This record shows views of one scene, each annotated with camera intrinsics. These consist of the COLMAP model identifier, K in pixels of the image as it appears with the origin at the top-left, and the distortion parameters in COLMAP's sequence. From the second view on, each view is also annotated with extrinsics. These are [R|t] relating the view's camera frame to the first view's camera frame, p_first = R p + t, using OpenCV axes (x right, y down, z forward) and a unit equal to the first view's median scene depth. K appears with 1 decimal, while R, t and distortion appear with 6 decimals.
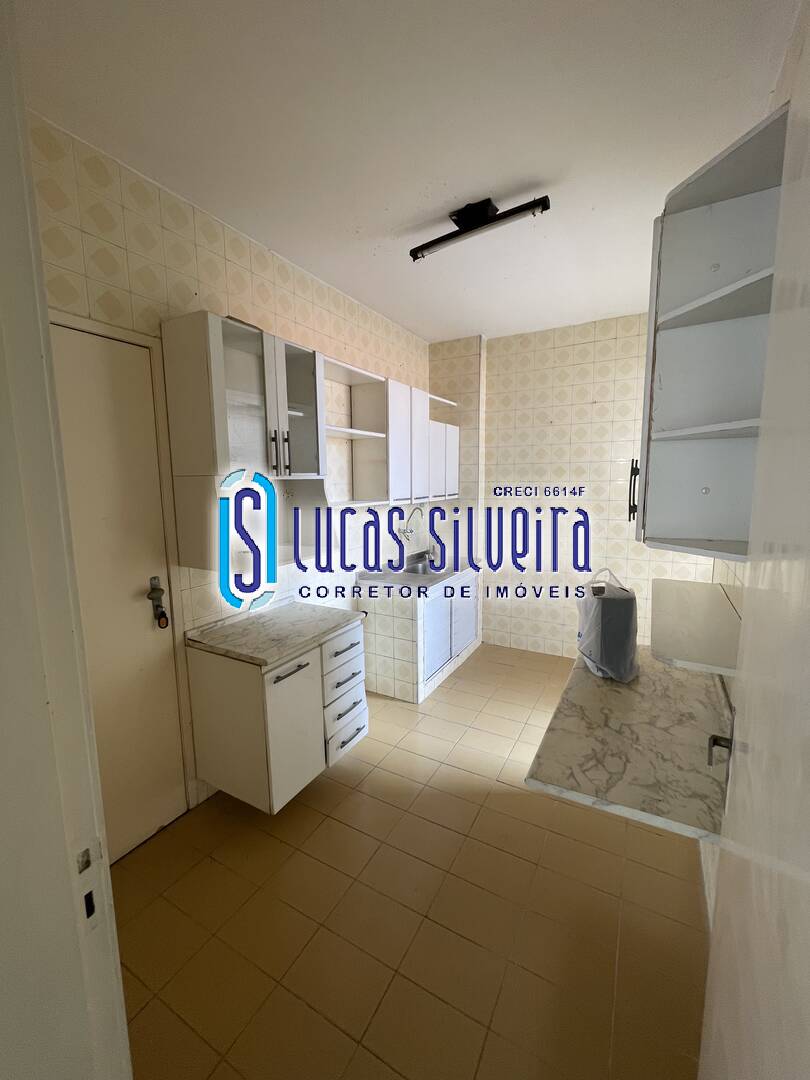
lens RADIAL K [[436.2, 0, 409.0], [0, 436.2, 537.0], [0, 0, 1]] dist [0.000863, -0.001545]
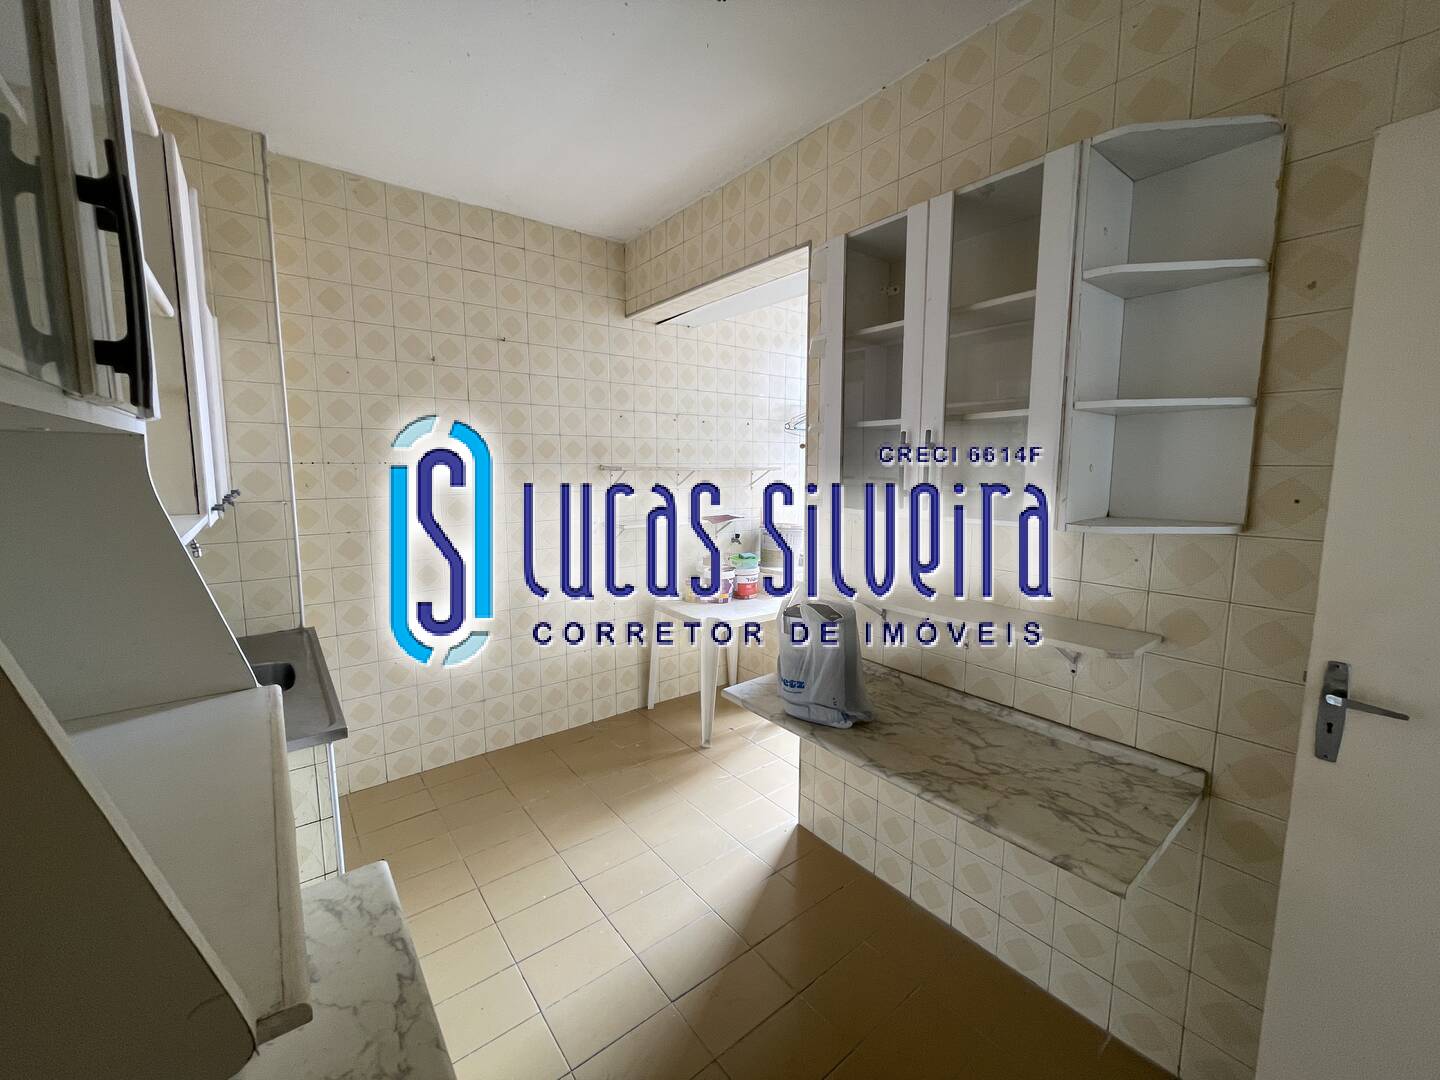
lens RADIAL K [[581.6, 0, 719.5], [0, 581.6, 533.2], [0, 0, 1]] dist [0.000863, -0.001545]
pose [[0.391876, -0.093341, 0.915271, -0.588915], [0.115819, 0.991931, 0.051570, -0.086181], [-0.912699, 0.085797, 0.399524, 0.930015]]
